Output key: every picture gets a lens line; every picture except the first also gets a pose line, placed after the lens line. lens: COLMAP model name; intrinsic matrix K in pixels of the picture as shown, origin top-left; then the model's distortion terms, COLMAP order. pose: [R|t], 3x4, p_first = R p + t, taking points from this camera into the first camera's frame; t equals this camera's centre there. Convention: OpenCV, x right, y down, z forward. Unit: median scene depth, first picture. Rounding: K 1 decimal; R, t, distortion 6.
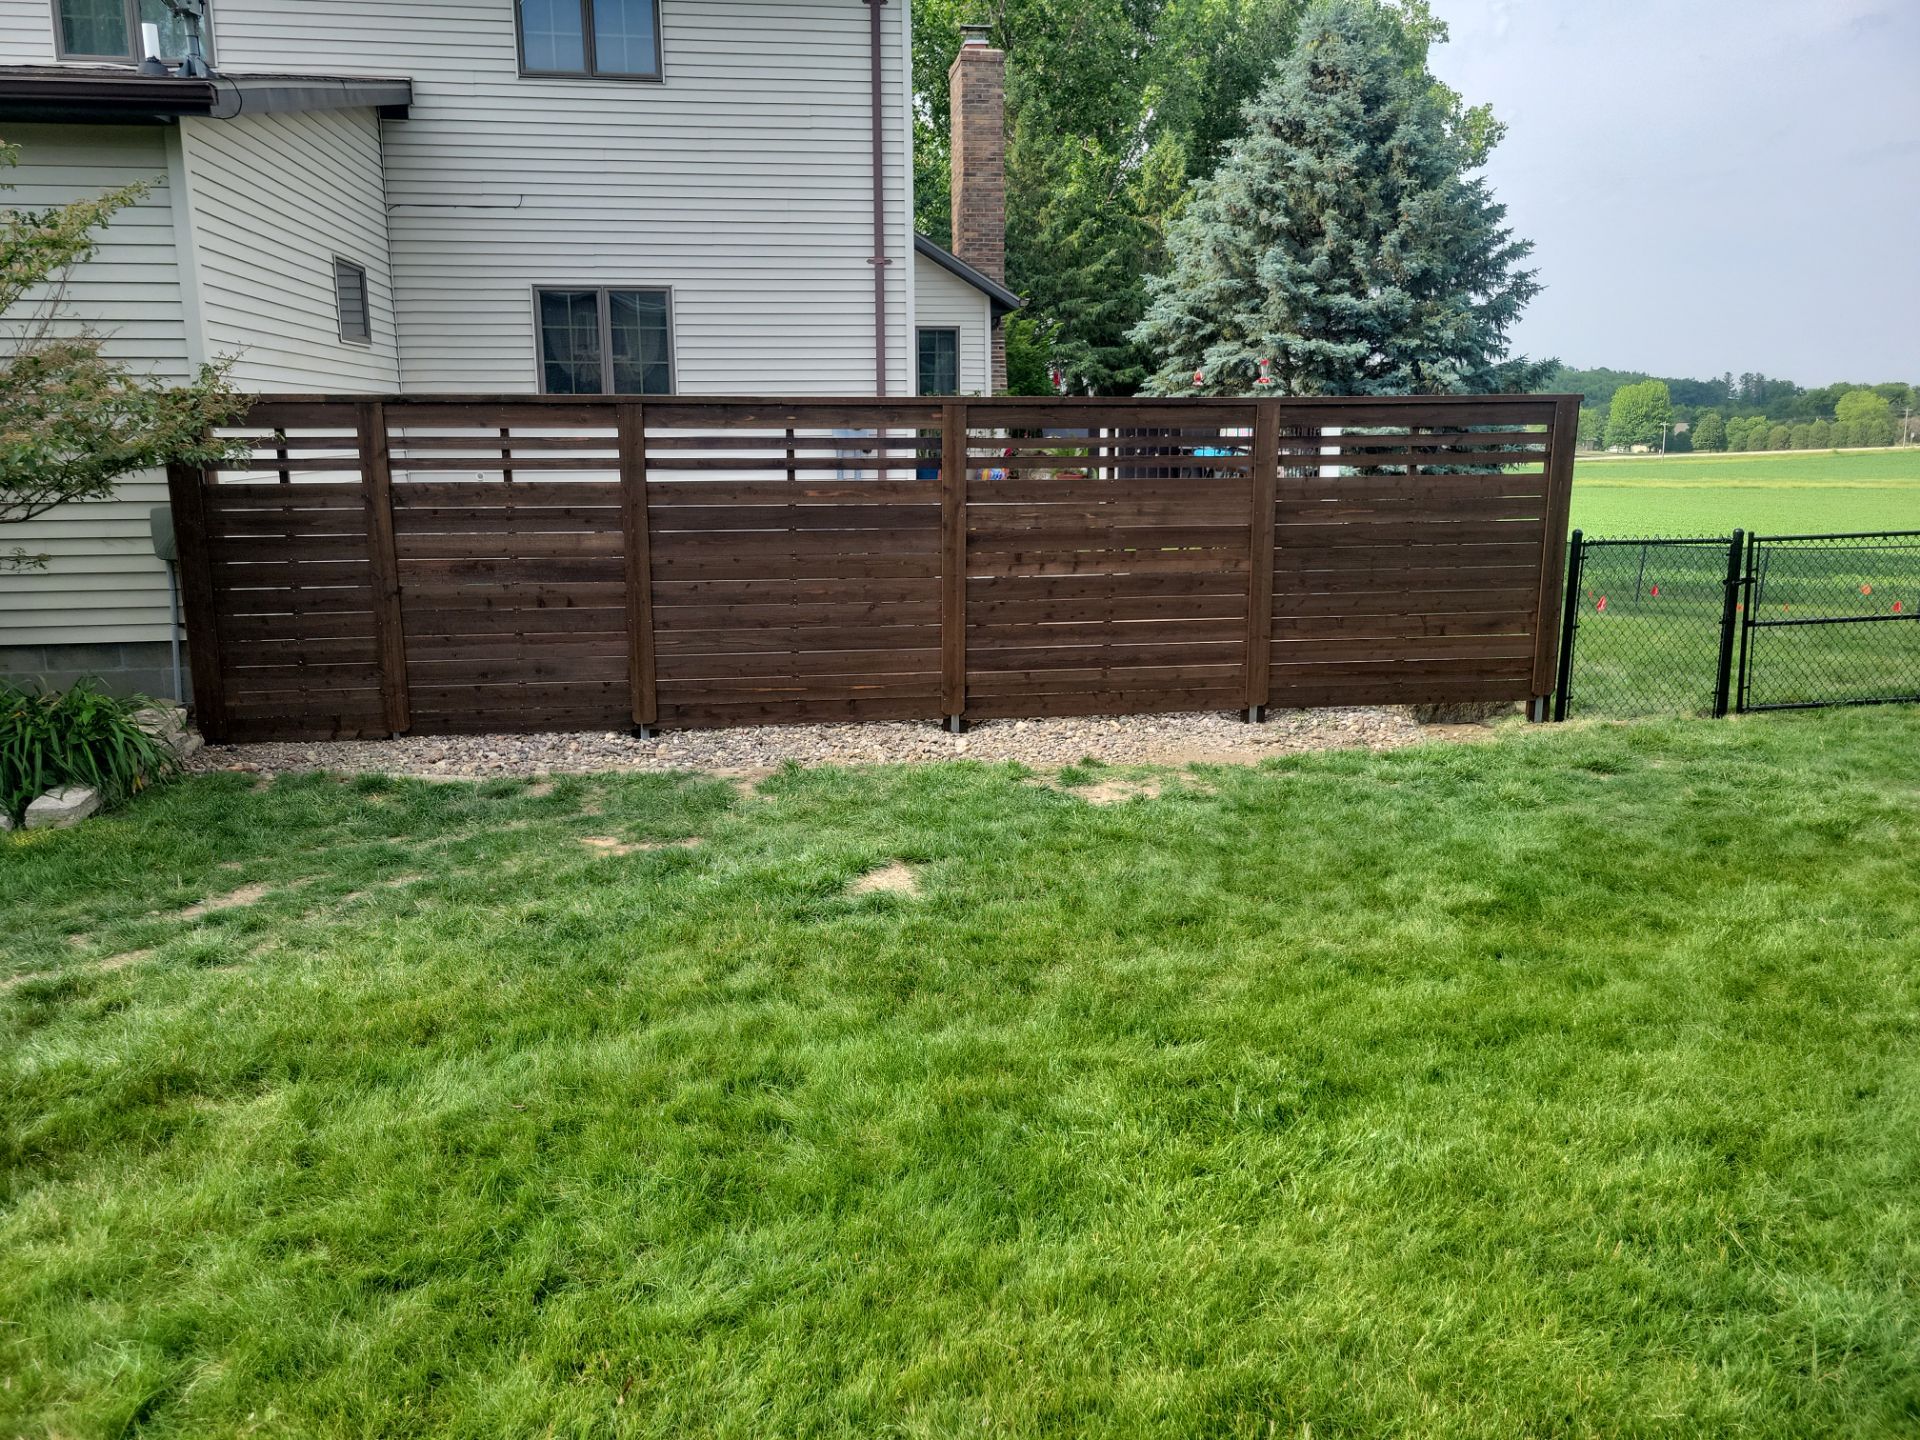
lens RADIAL K [[1439.2, 0, 941.3], [0, 1439.2, 691.7], [0, 0, 1]] dist [0.032783, -0.006108]
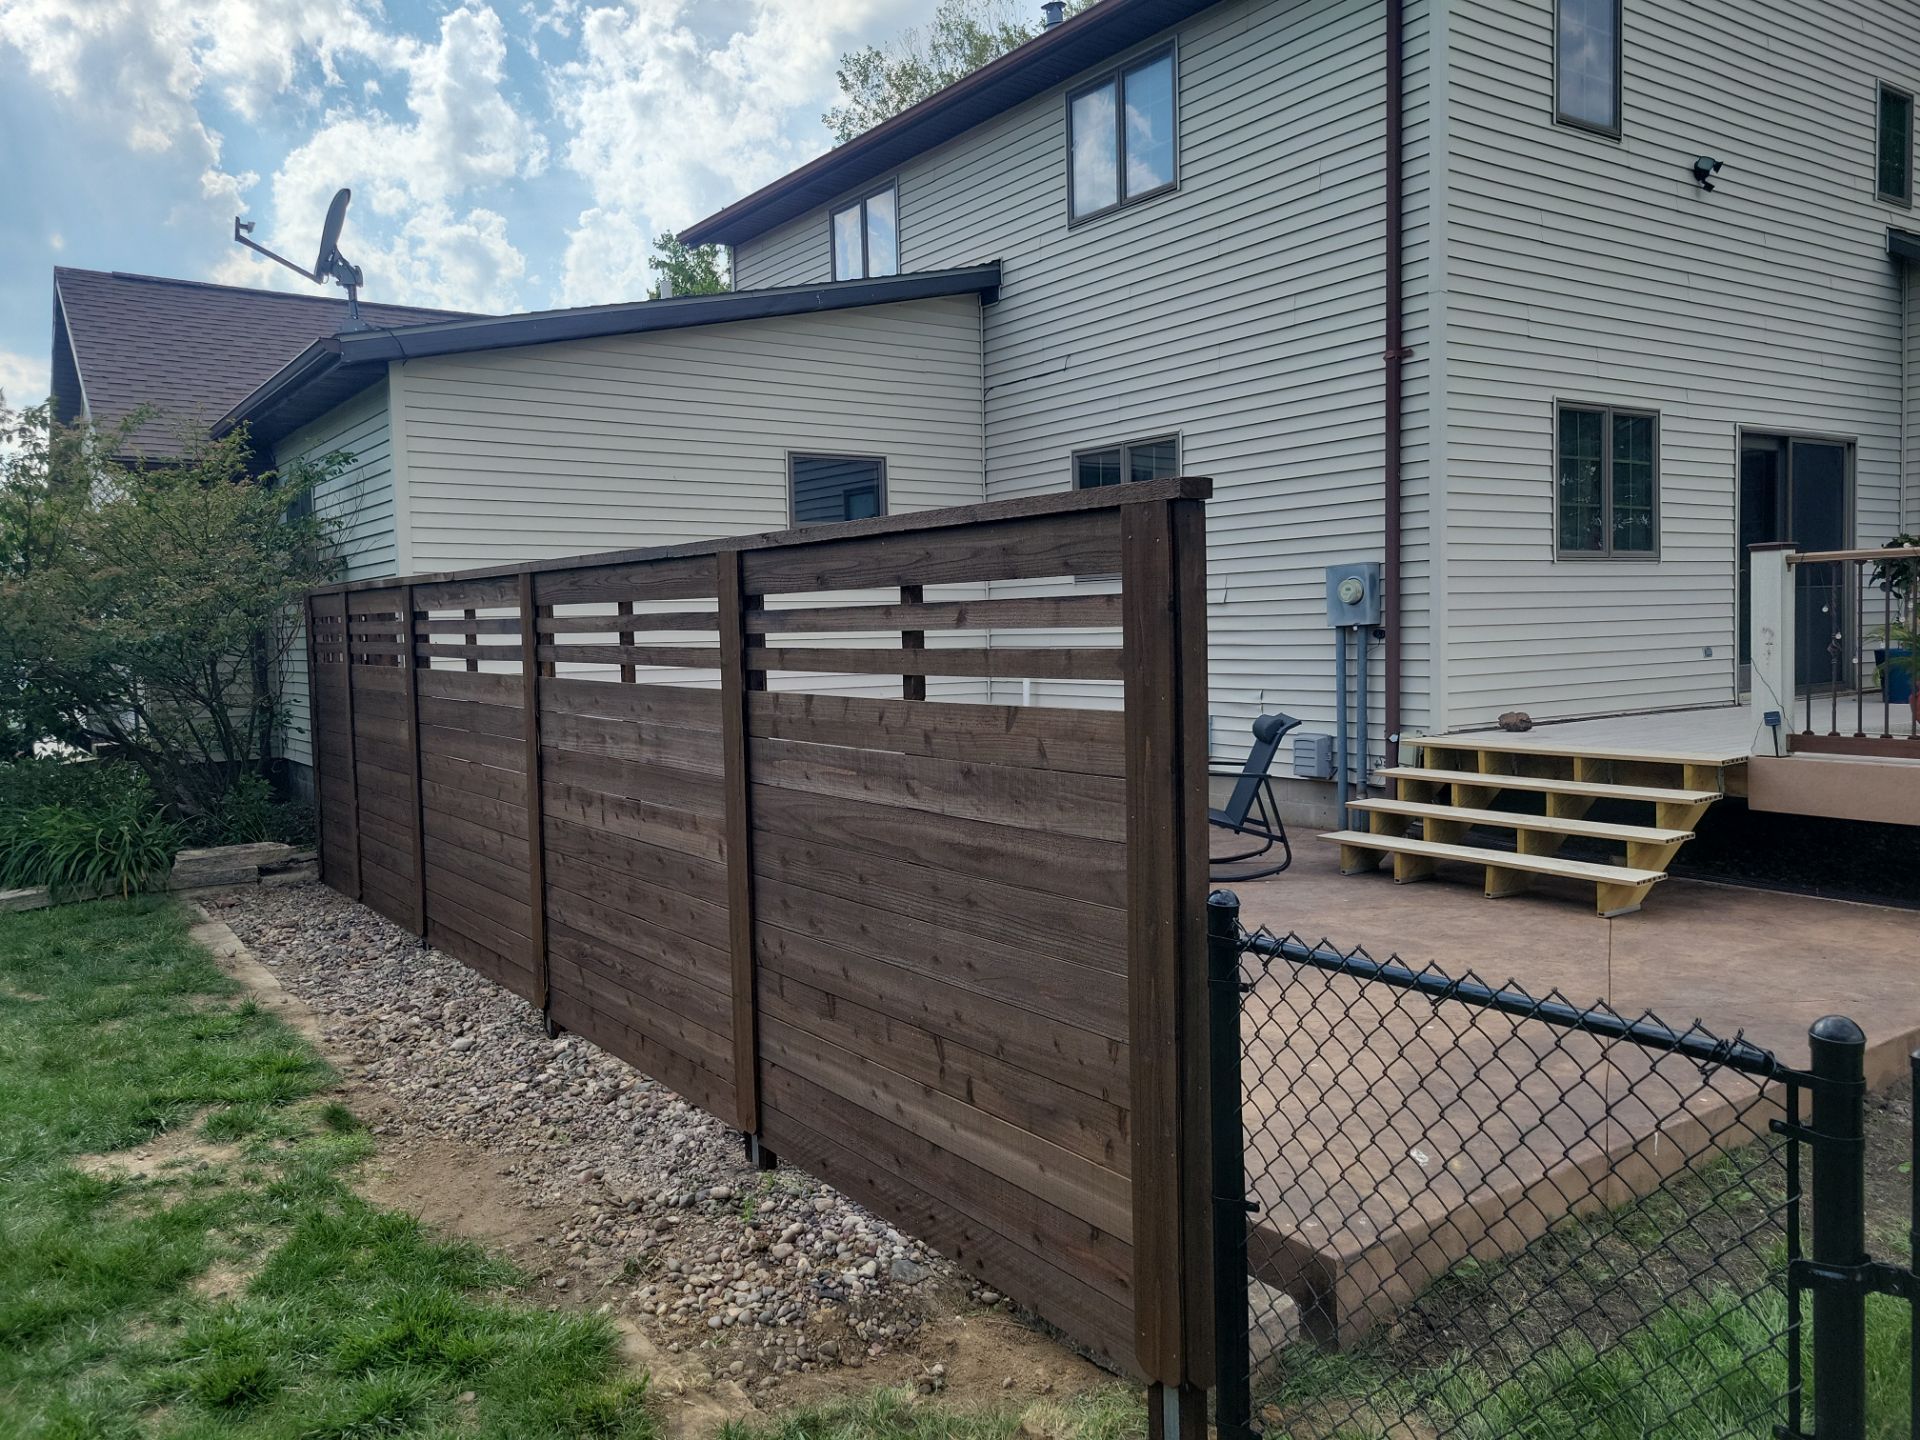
lens RADIAL K [[1436.0, 0, 966.3], [0, 1436.0, 700.2], [0, 0, 1]] dist [0.043790, -0.035861]
pose [[0.453815, 0.042837, -0.890066, 0.229401], [-0.146483, 0.988842, -0.027096, -0.045316], [0.878974, 0.142676, 0.455026, 0.265608]]
